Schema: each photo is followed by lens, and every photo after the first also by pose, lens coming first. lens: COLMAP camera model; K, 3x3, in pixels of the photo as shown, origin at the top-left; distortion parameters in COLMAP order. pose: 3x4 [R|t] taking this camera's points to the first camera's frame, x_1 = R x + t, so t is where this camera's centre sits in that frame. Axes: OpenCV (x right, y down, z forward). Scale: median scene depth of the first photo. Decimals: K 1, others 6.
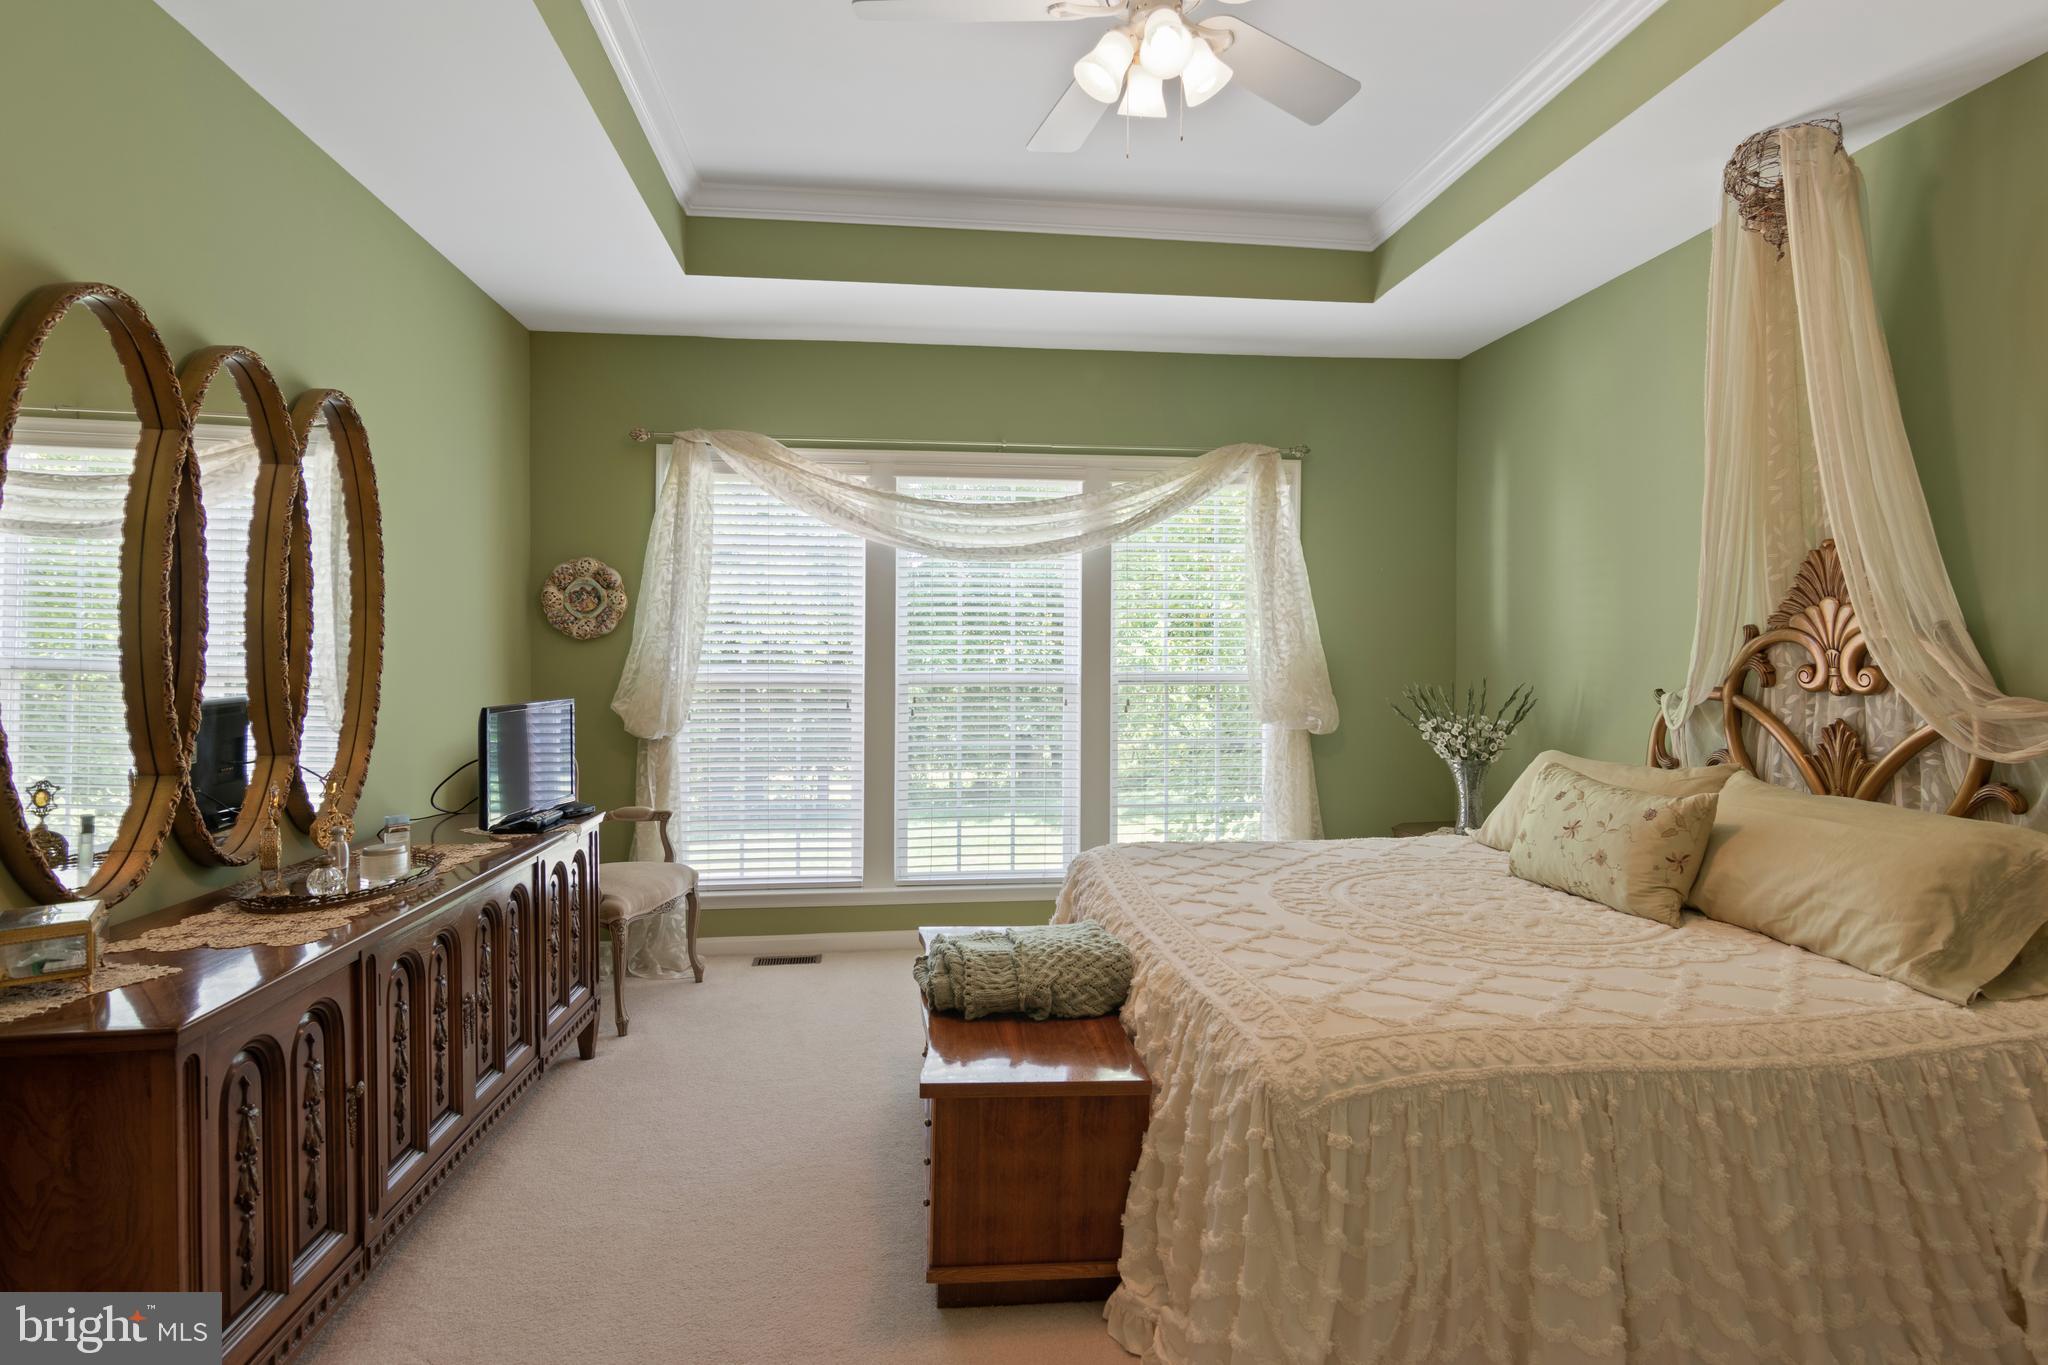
lens RADIAL K [[1061.9, 0, 1038.6], [0, 1061.9, 628.7], [0, 0, 1]] dist [-0.001121, 0.001424]
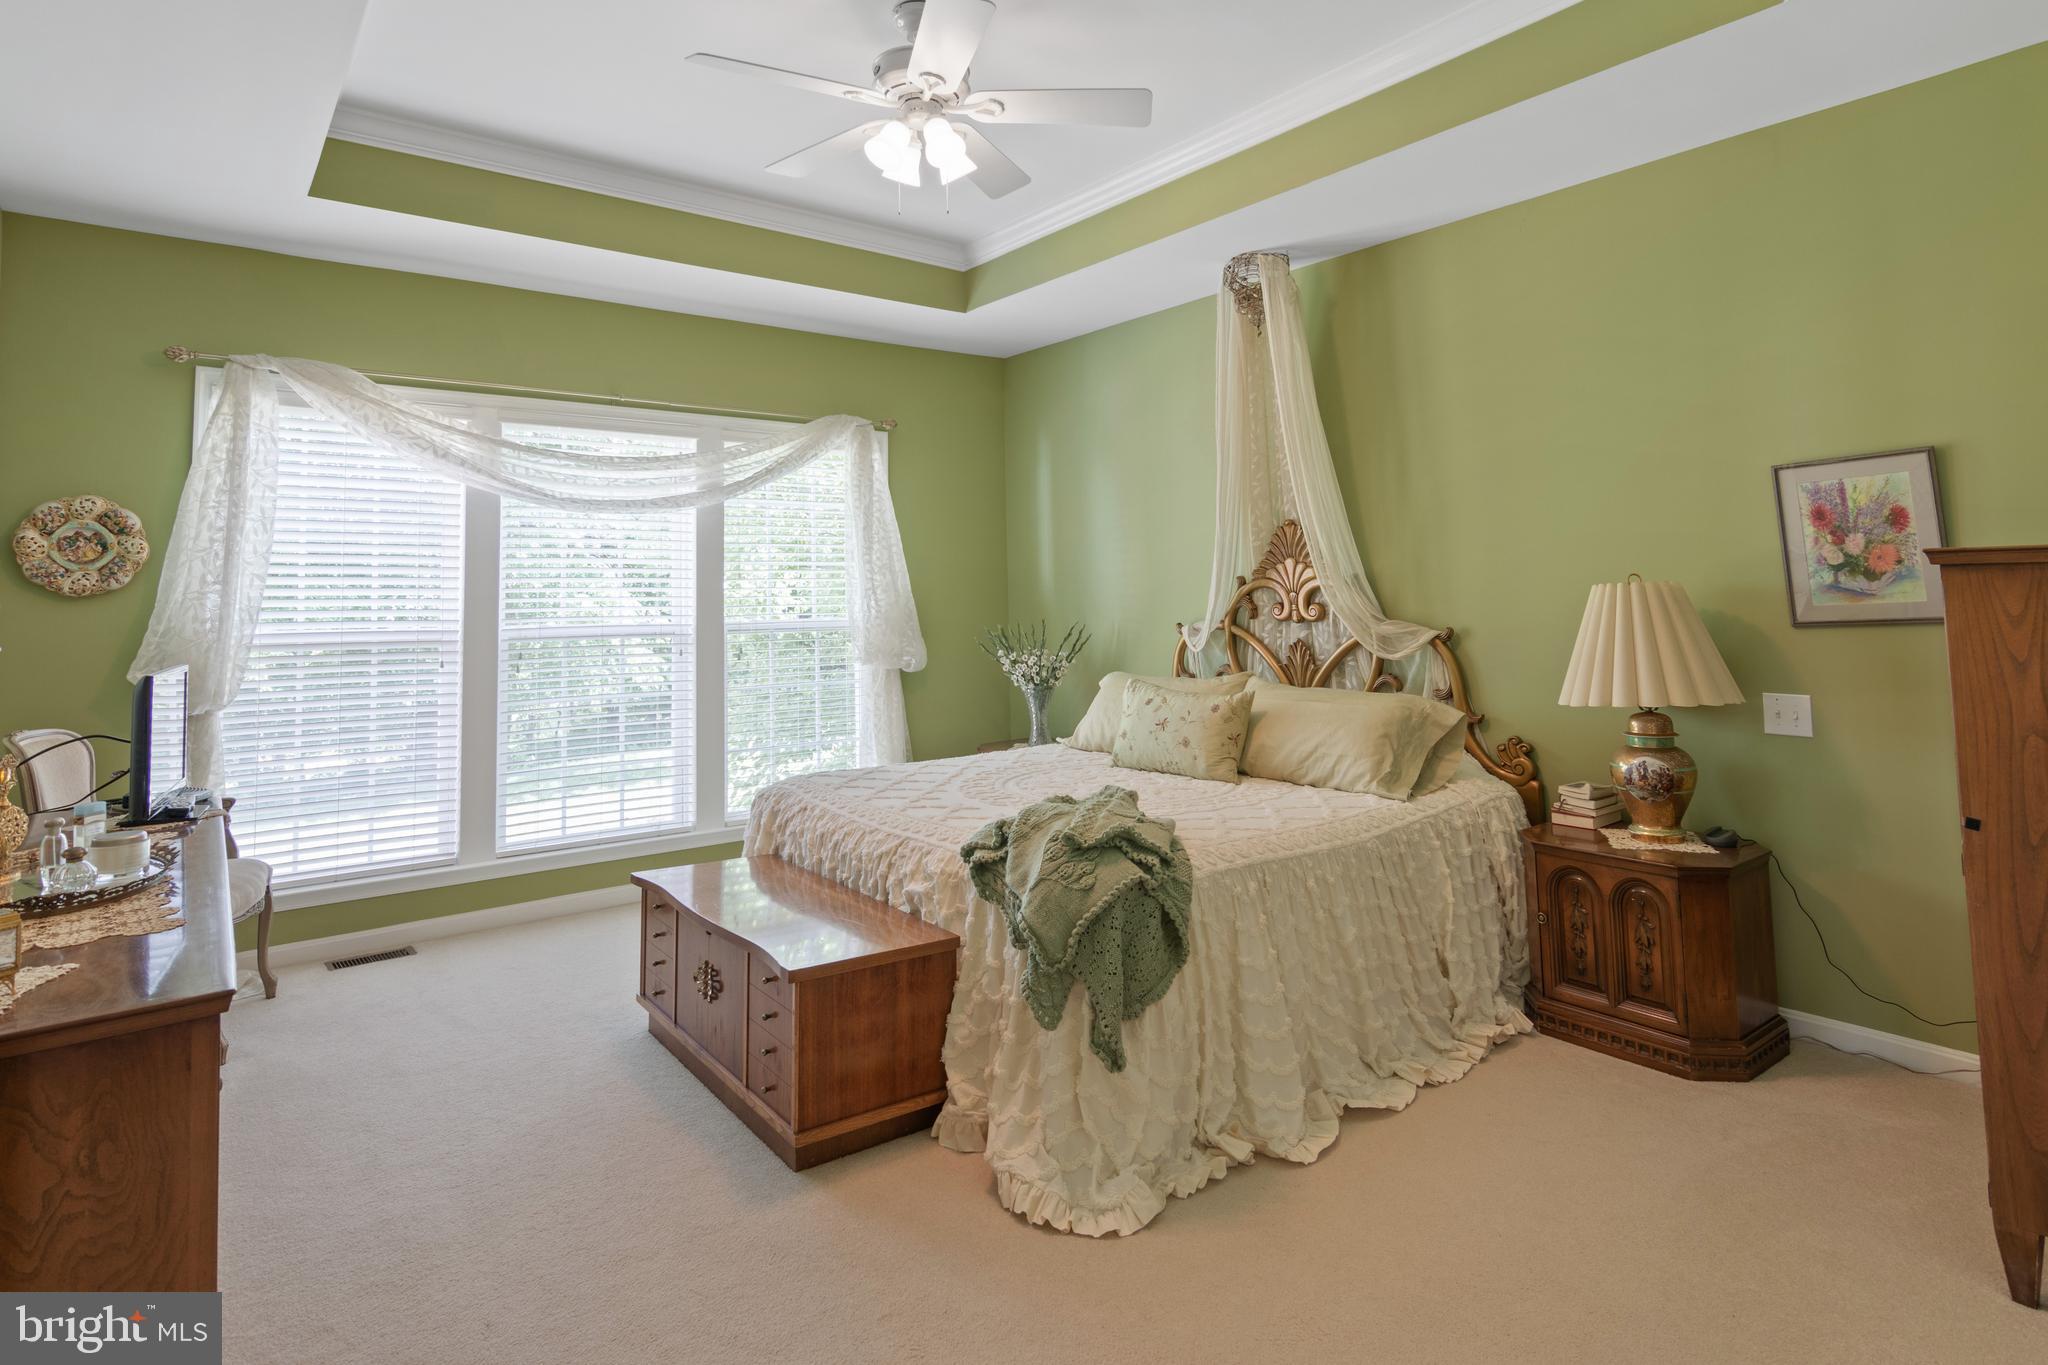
lens RADIAL K [[1070.9, 0, 1067.1], [0, 1070.9, 452.6], [0, 0, 1]] dist [0.000490, 0.000767]
pose [[0.854616, 0.056933, 0.516129, -0.304029], [0.003211, 0.993373, -0.114893, -0.003799], [-0.519250, 0.099847, 0.848770, -0.140233]]
